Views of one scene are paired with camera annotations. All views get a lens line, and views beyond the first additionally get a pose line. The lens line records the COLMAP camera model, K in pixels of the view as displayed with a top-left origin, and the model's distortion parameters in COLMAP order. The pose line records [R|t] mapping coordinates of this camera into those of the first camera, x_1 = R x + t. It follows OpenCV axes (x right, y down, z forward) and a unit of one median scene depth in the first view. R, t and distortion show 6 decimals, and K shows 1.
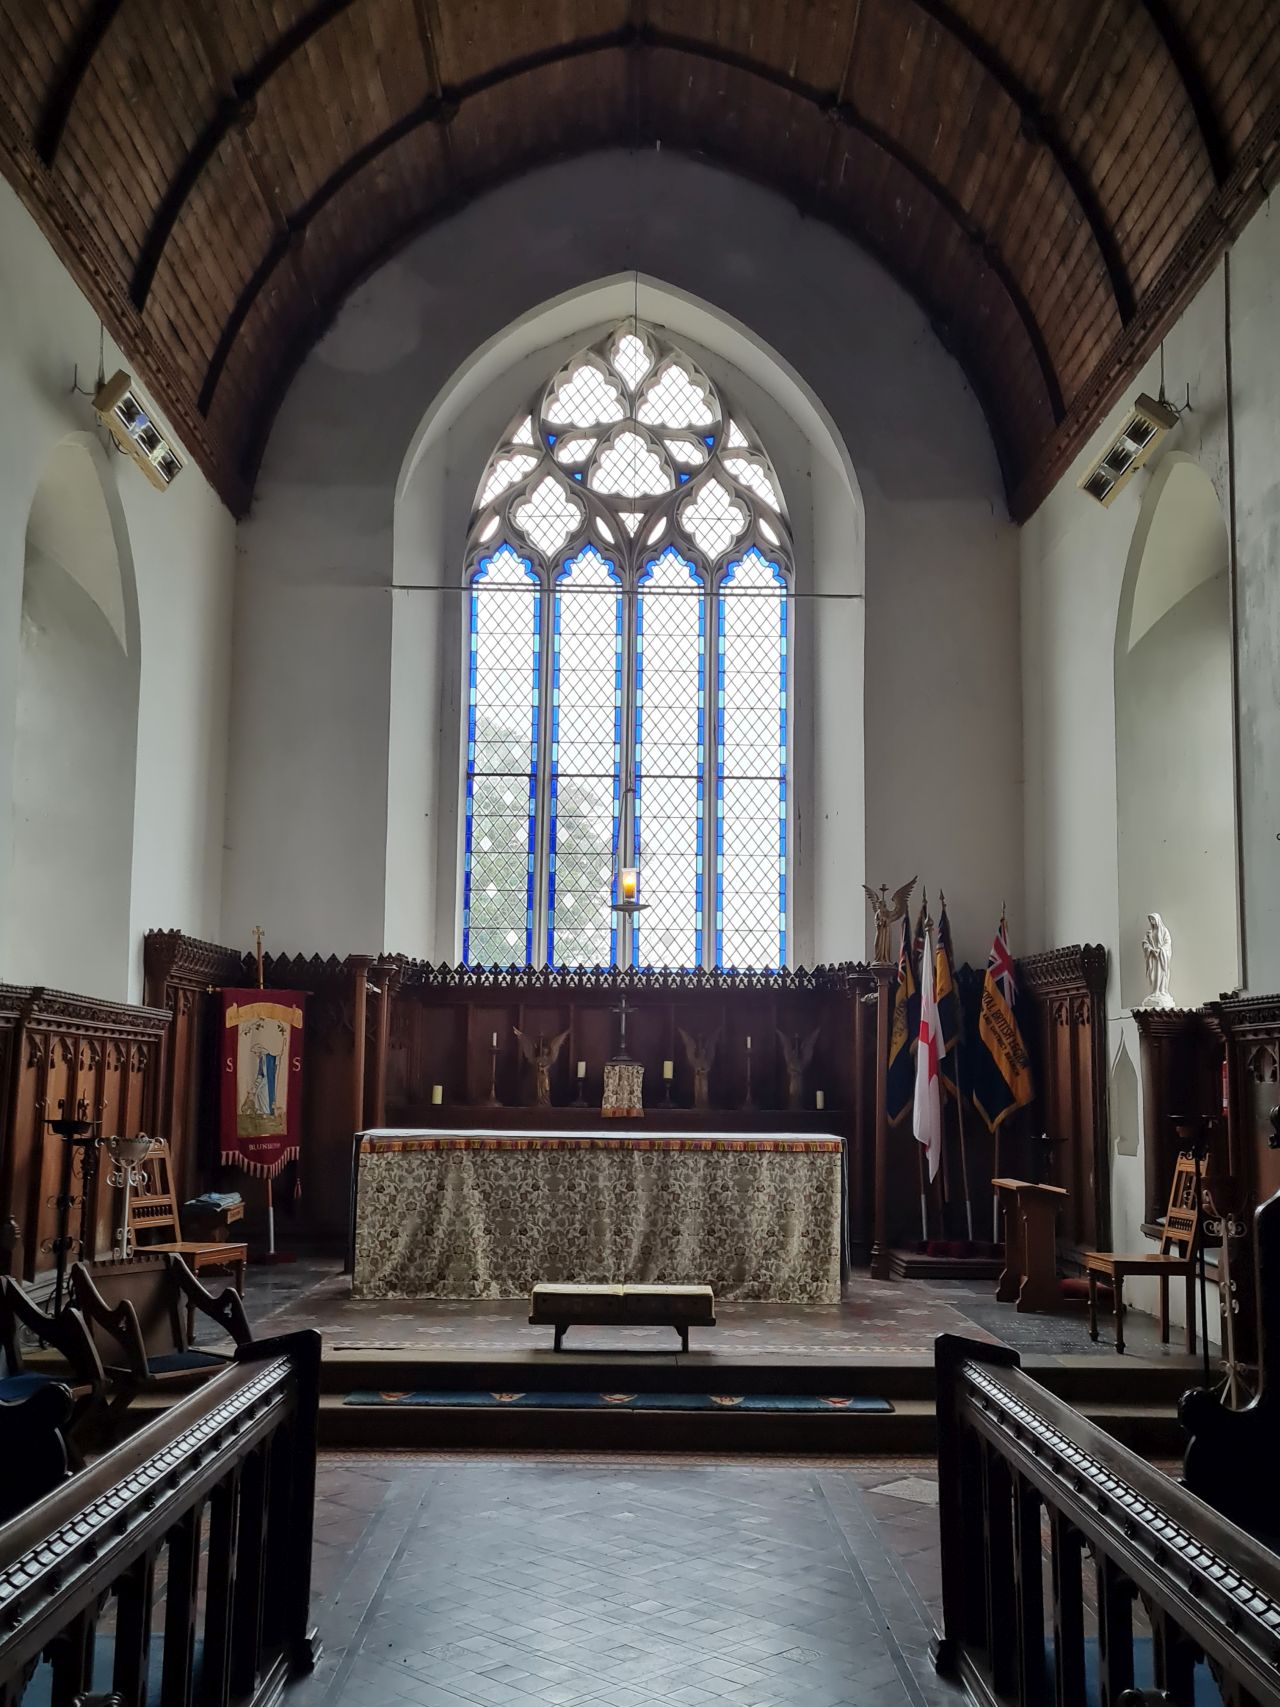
lens RADIAL K [[1685.6, 0, 695.1], [0, 1685.6, 922.7], [0, 0, 1]] dist [0.013567, -0.006237]
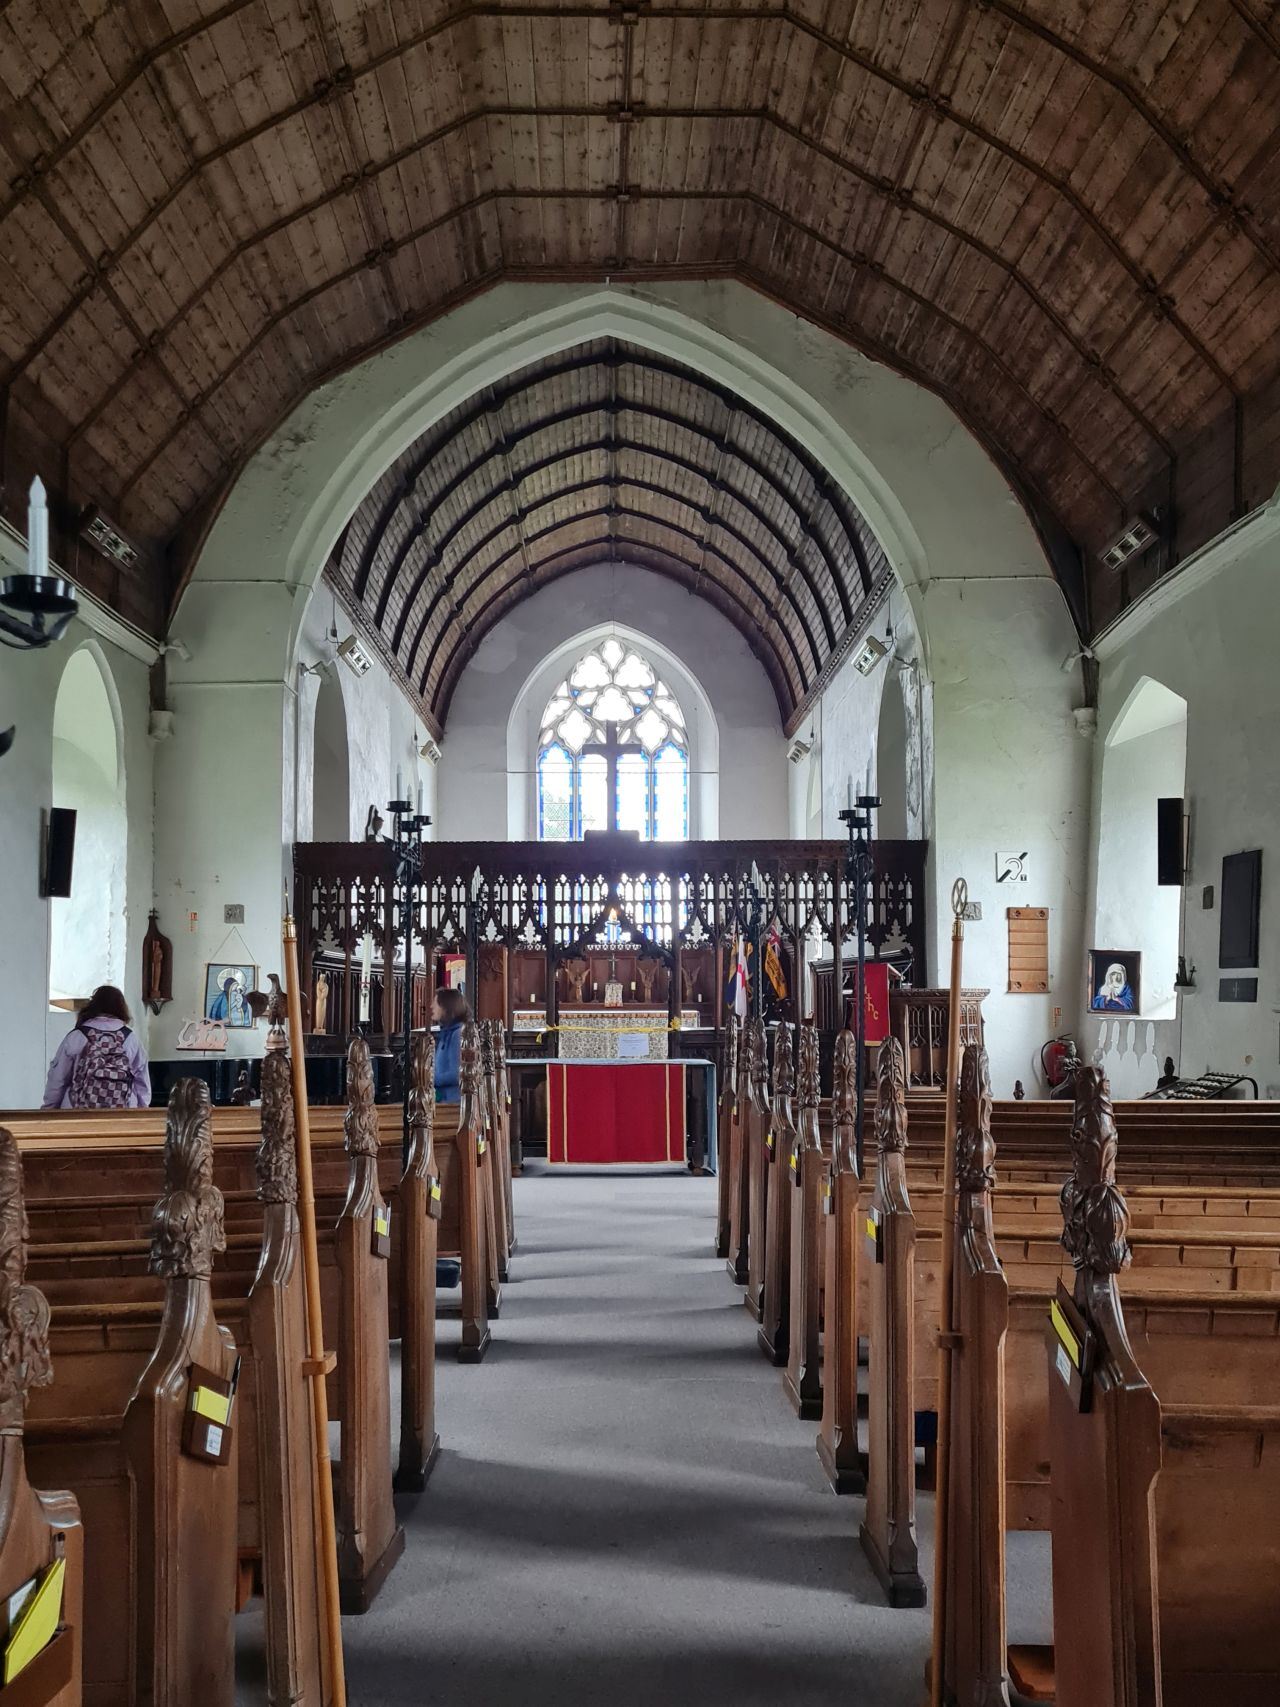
lens RADIAL K [[1699.1, 0, 651.7], [0, 1699.1, 898.0], [0, 0, 1]] dist [0.012618, -0.004495]
pose [[0.999696, -0.013742, -0.020491, 0.057663], [0.014517, 0.999165, 0.038196, -0.119011], [0.019949, -0.038482, 0.999060, -1.289562]]
